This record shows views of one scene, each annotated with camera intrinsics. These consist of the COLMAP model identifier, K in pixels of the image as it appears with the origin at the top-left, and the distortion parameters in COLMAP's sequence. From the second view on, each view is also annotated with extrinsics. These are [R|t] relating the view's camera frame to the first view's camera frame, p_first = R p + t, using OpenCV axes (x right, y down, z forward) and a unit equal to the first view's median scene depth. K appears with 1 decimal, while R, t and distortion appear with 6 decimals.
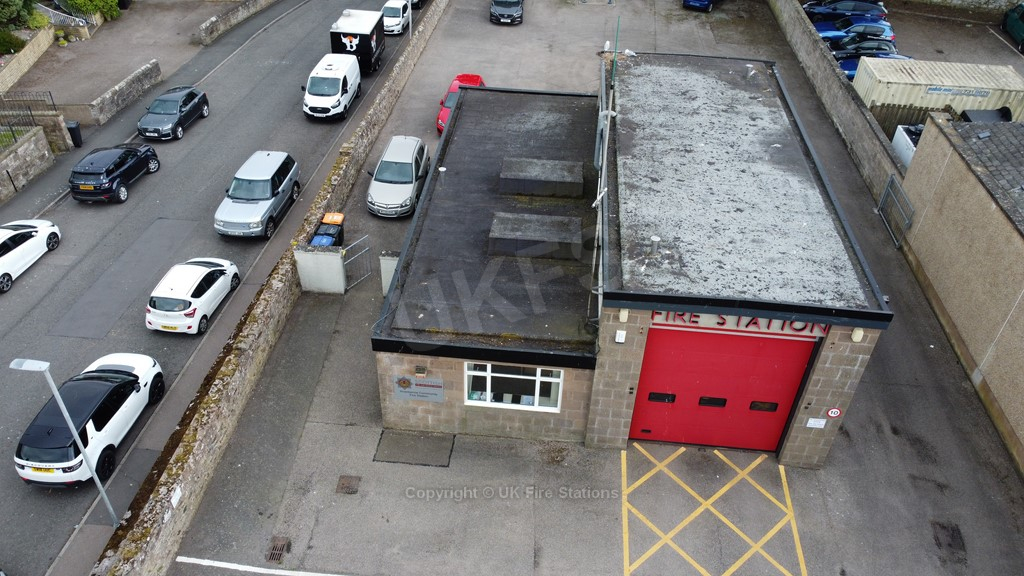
lens RADIAL K [[775.3, 0, 512.0], [0, 775.3, 288.0], [0, 0, 1]] dist [0.007814, -0.009479]
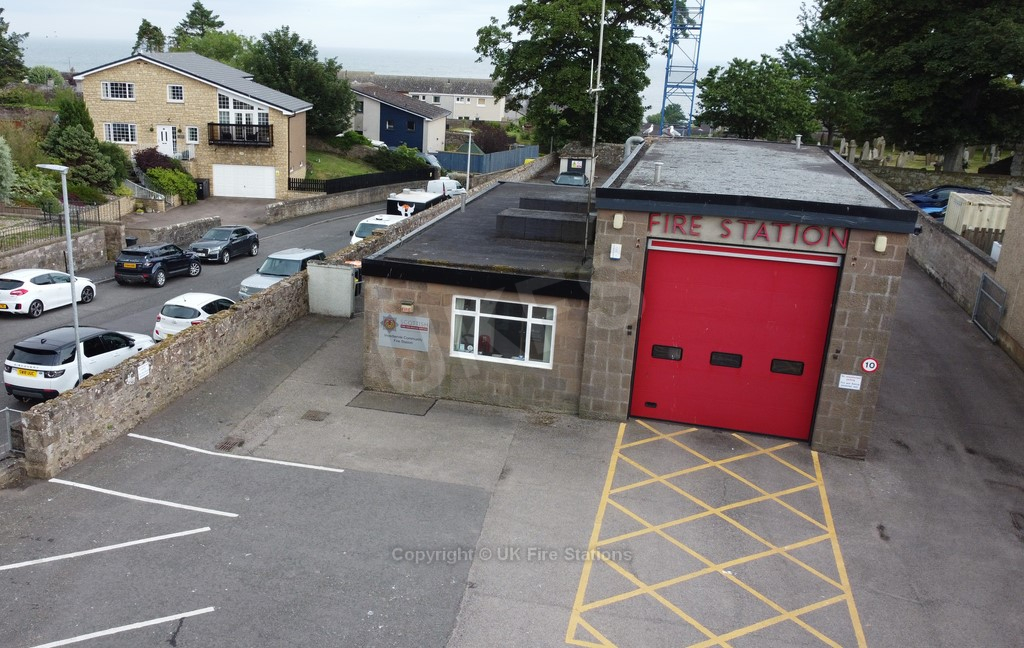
lens RADIAL K [[908.5, 0, 424.8], [0, 908.5, 335.8], [0, 0, 1]] dist [0.012548, -0.016516]
pose [[0.978242, 0.062847, -0.197719, 0.115912], [-0.129443, 0.929657, -0.344938, 0.478040], [0.162132, 0.363026, 0.917565, -0.011697]]
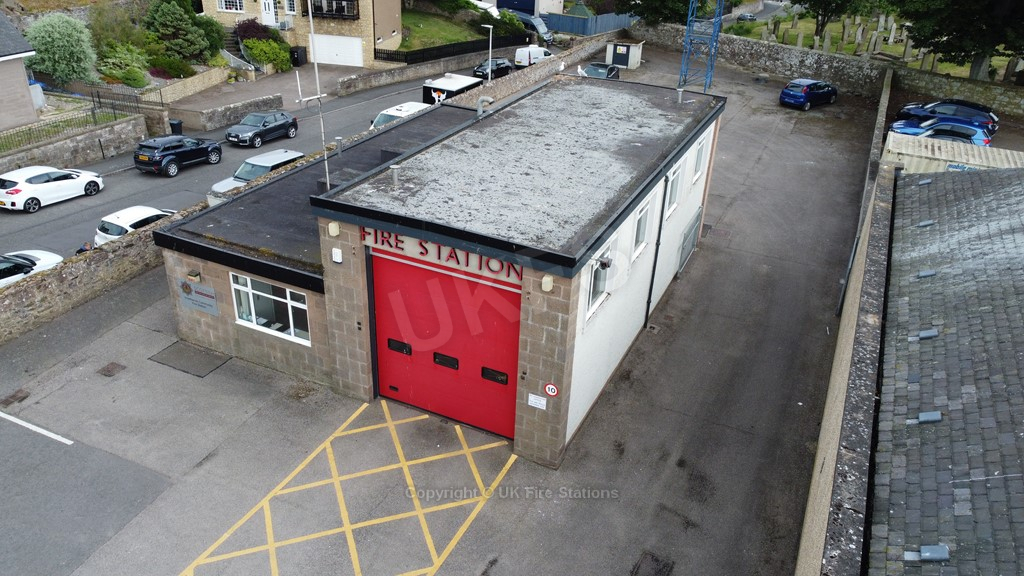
lens RADIAL K [[775.3, 0, 512.0], [0, 775.3, 288.0], [0, 0, 1]] dist [0.007814, -0.009479]
pose [[0.937607, 0.167409, -0.304743, 0.549714], [-0.220309, 0.964106, -0.148201, 0.167308], [0.268994, 0.206092, 0.940834, 0.120743]]
